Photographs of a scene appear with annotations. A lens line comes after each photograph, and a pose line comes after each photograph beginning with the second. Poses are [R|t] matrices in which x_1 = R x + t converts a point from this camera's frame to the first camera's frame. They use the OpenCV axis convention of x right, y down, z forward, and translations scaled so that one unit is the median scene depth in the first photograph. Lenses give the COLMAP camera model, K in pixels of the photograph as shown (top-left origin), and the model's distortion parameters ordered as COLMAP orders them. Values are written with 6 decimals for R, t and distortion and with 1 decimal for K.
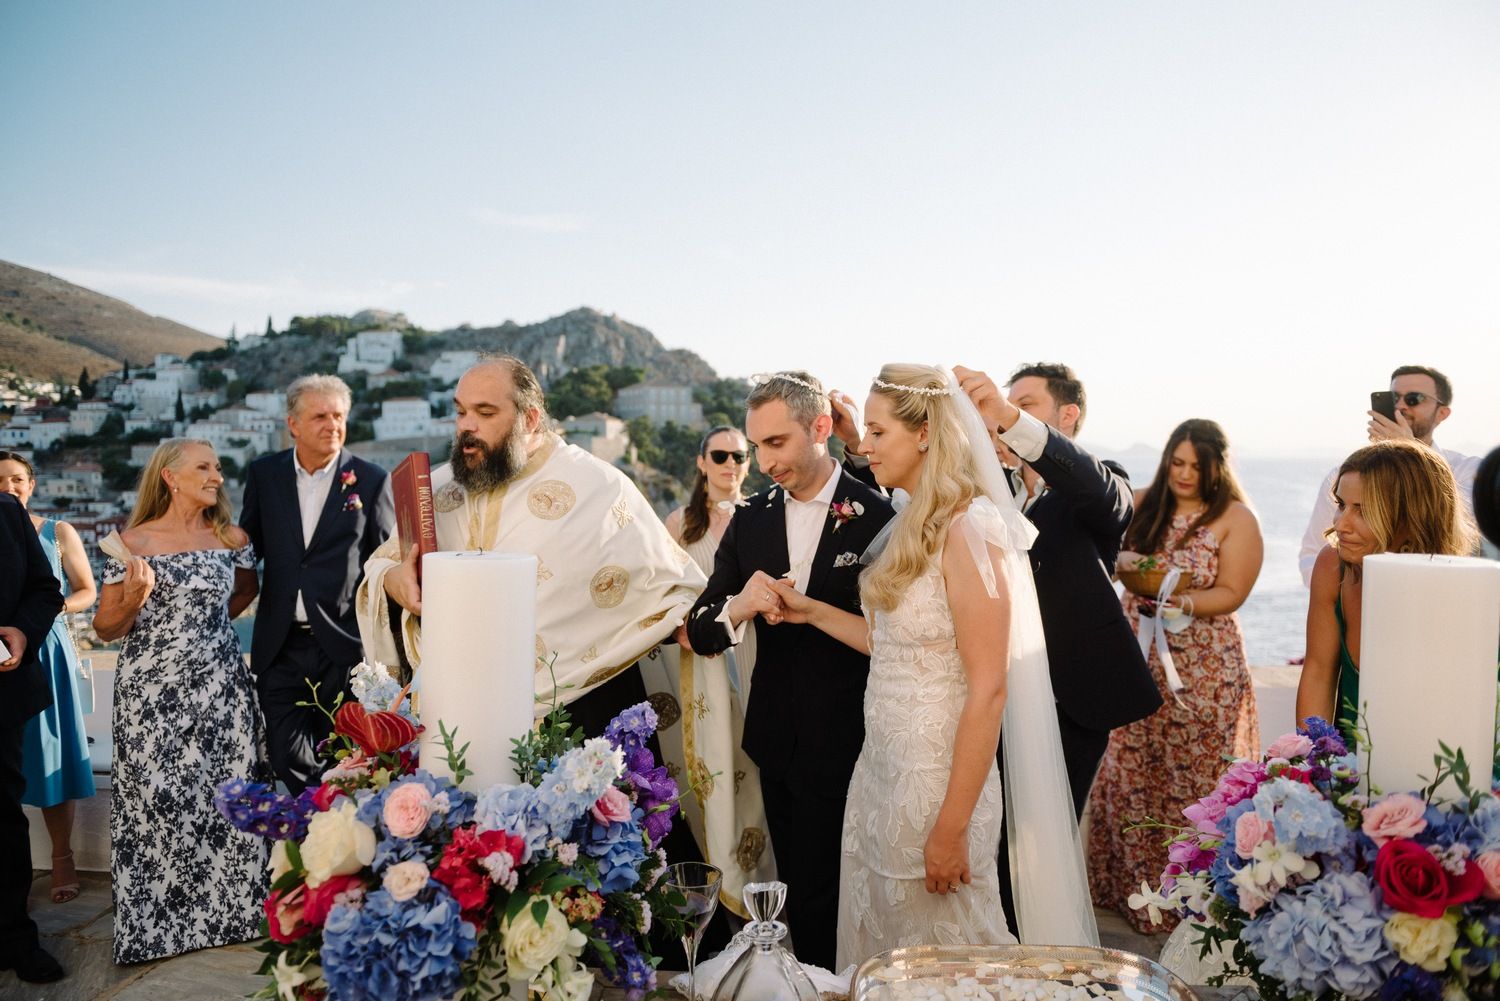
lens RADIAL K [[1039.8, 0, 718.2], [0, 1039.8, 488.2], [0, 0, 1]] dist [-0.016960, -0.019122]
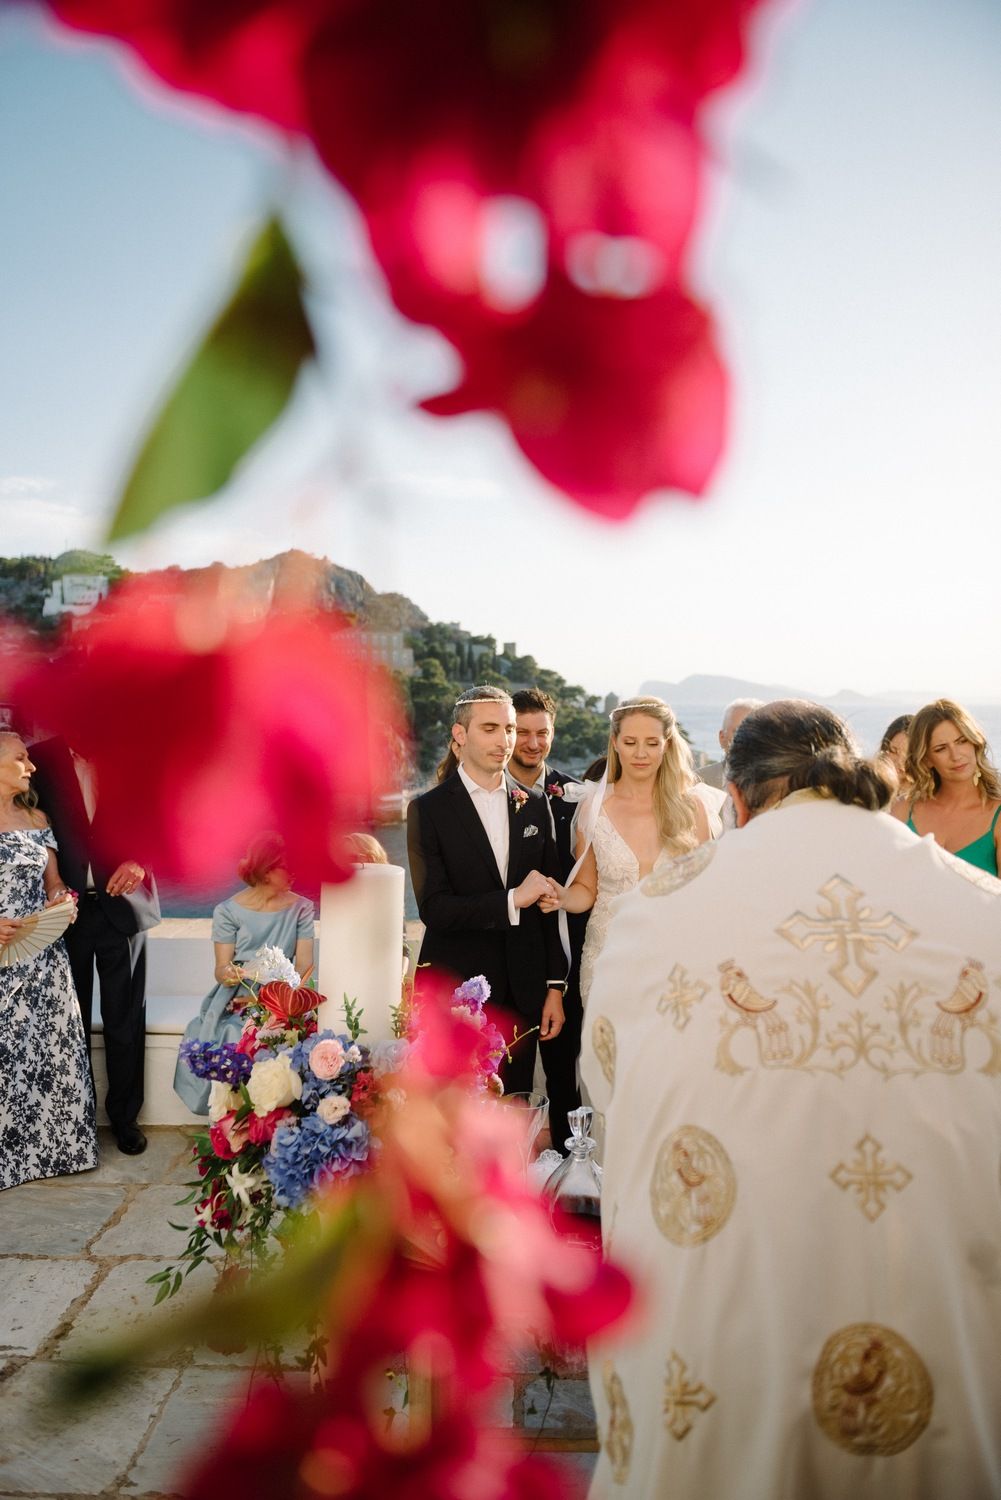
lens RADIAL K [[1039.8, 0, 464.6], [0, 1039.8, 760.8], [0, 0, 1]] dist [-0.016960, -0.019122]
pose [[0.999396, -0.000075, 0.034763, -0.060058], [-0.000872, 0.999629, 0.027225, -0.046685], [-0.034752, -0.027239, 0.999025, -0.141374]]
